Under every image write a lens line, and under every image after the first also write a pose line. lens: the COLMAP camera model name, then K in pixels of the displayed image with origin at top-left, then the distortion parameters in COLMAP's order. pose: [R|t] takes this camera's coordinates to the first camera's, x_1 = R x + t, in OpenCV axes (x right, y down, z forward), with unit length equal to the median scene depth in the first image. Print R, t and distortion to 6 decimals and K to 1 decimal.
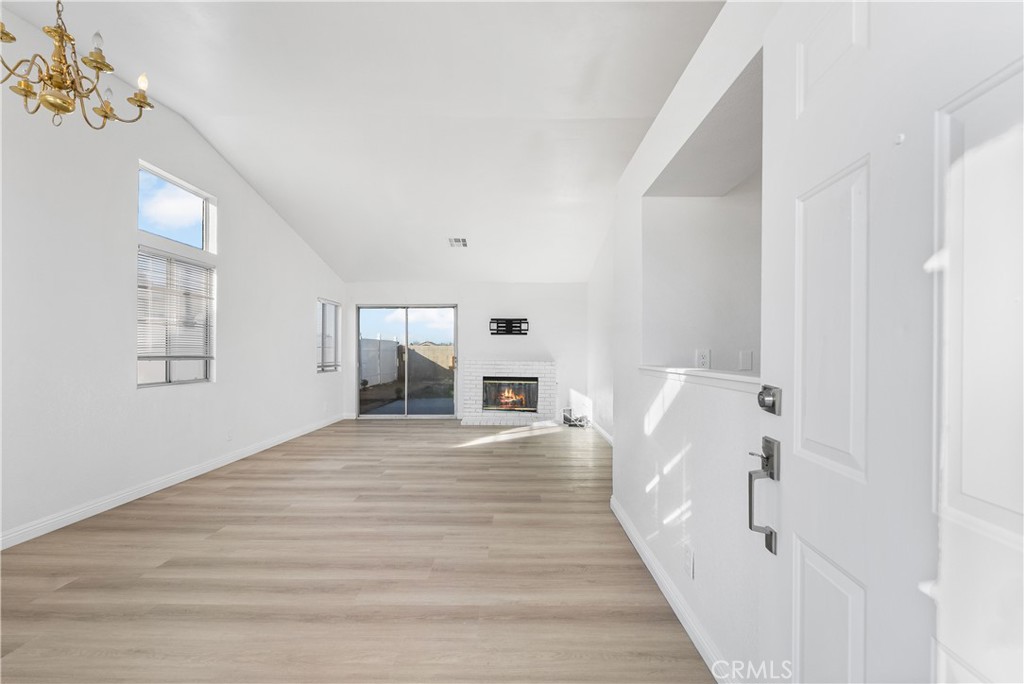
lens RADIAL K [[422.9, 0, 514.6], [0, 422.9, 349.7], [0, 0, 1]] dist [0.000521, -0.000287]
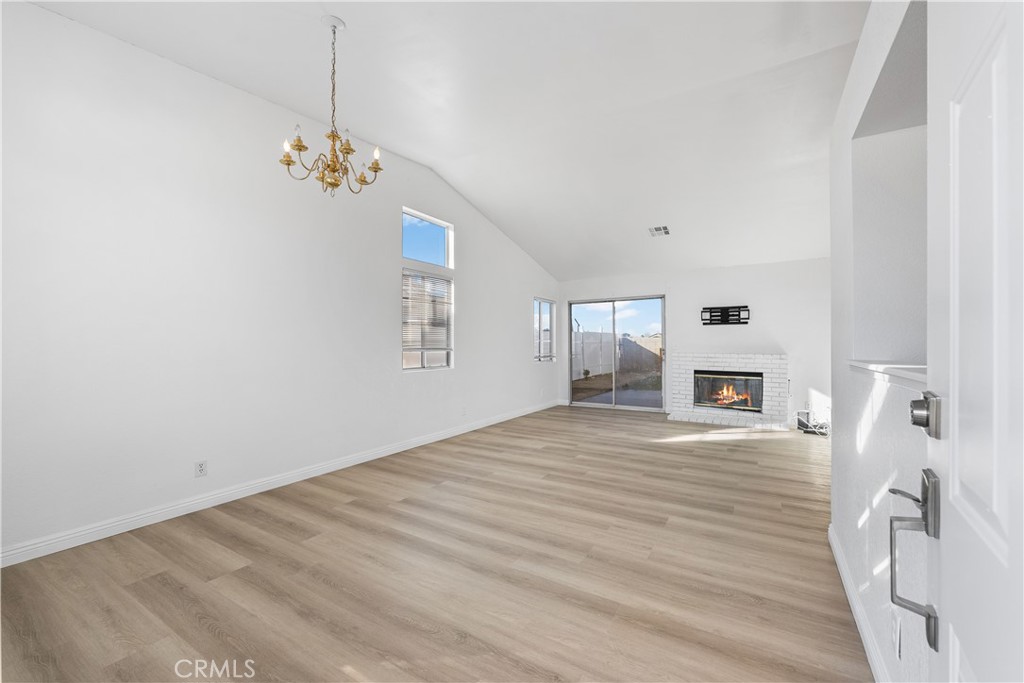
lens RADIAL K [[410.4, 0, 514.8], [0, 410.4, 341.5], [0, 0, 1]] dist [-0.000551, 0.000223]
pose [[0.856294, -0.008476, -0.516419, 0.106022], [0.007910, 0.999963, -0.003296, 0.000472], [0.516427, -0.001262, 0.856330, 0.032742]]
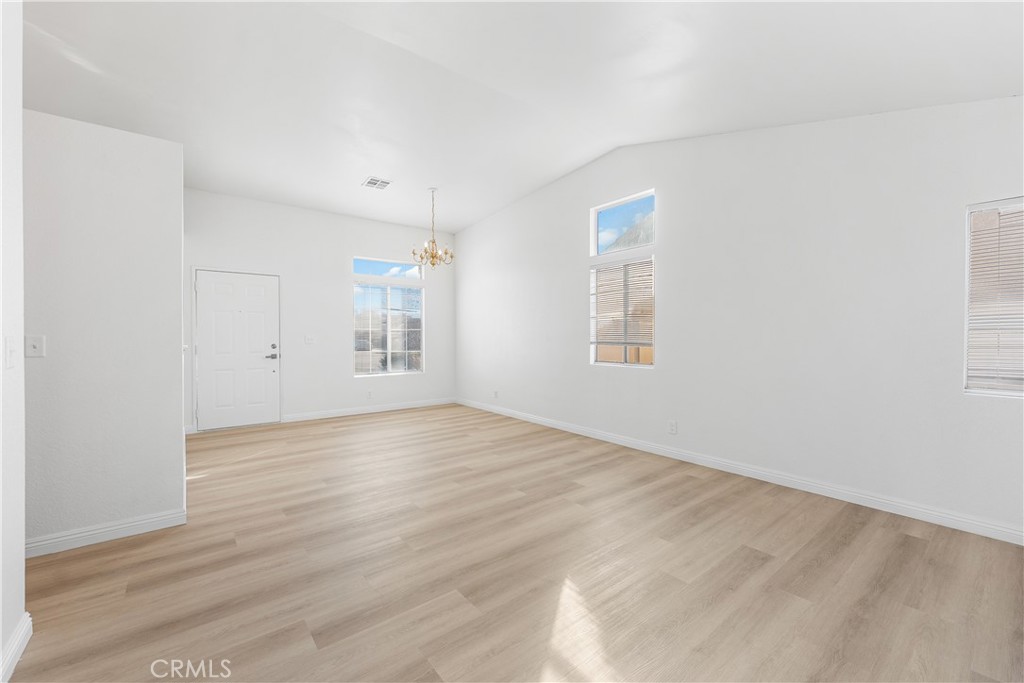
lens RADIAL K [[410.4, 0, 514.8], [0, 410.4, 341.5], [0, 0, 1]] dist [-0.000551, 0.000223]
pose [[-0.779173, 0.002375, -0.626805, 0.195835], [0.000040, 0.999993, 0.003739, 0.008296], [0.626809, 0.002888, -0.779167, 1.742341]]
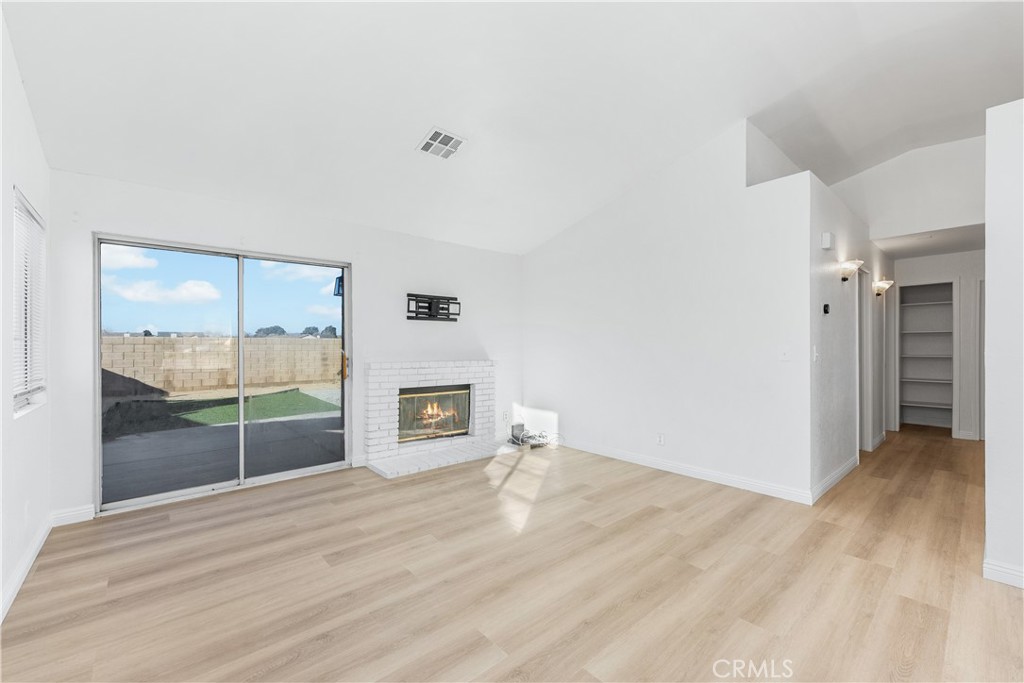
lens RADIAL K [[414.7, 0, 515.9], [0, 414.7, 342.5], [0, 0, 1]] dist [-0.000217, -0.000033]
pose [[0.745832, -0.000567, 0.666134, -0.657904], [0.001603, 0.999998, -0.000943, -0.002085], [-0.666132, 0.001772, 0.745832, 0.859429]]
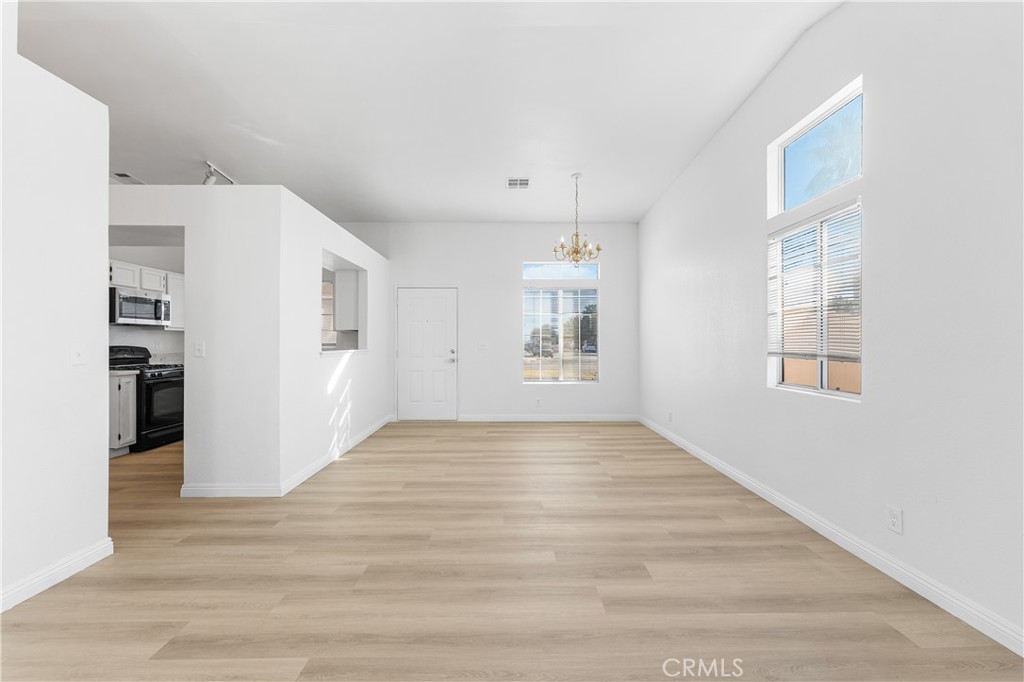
lens RADIAL K [[419.1, 0, 512.8], [0, 419.1, 343.2], [0, 0, 1]] dist [0.000462, -0.000069]
pose [[-0.999753, -0.007239, -0.020992, -0.259910], [-0.007143, 0.999964, -0.004667, 0.003802], [0.021025, -0.004515, -0.999769, 1.725086]]
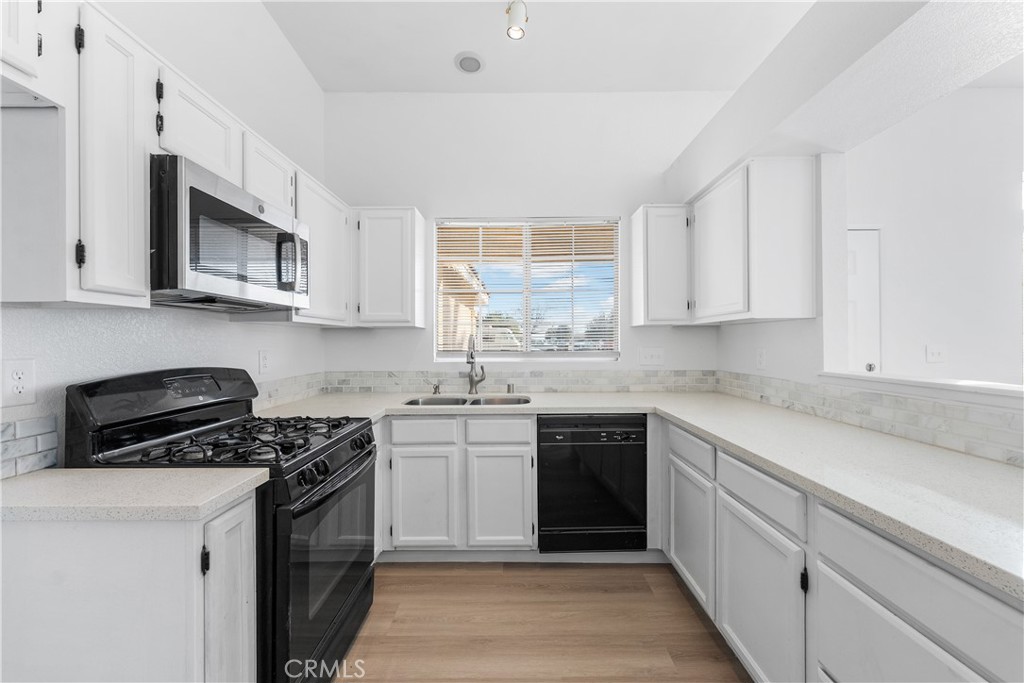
lens RADIAL K [[414.7, 0, 515.9], [0, 414.7, 342.5], [0, 0, 1]] dist [-0.000217, -0.000033]
pose [[-0.999997, -0.001185, -0.002131, 0.608019], [-0.001176, 0.999990, -0.004320, -0.010093], [0.002136, -0.004318, -0.999988, 0.804201]]
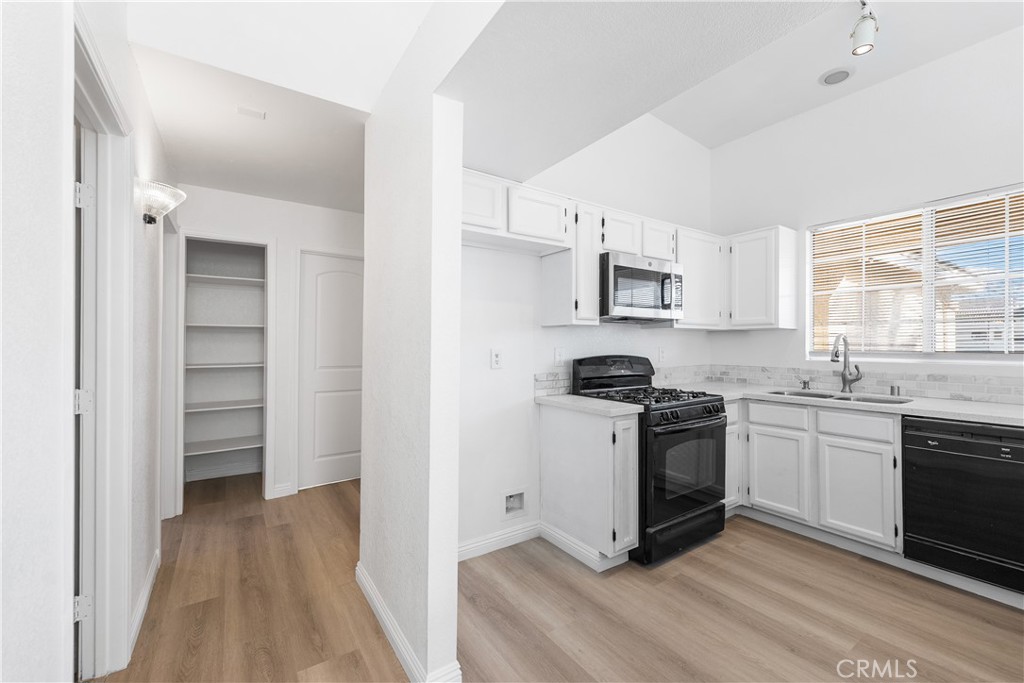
lens RADIAL K [[414.7, 0, 515.9], [0, 414.7, 342.5], [0, 0, 1]] dist [-0.000217, -0.000033]
pose [[-0.565324, -0.001389, 0.824868, 0.398160], [-0.007739, 0.999963, -0.003621, -0.004833], [-0.824833, -0.008430, -0.565314, 0.988679]]
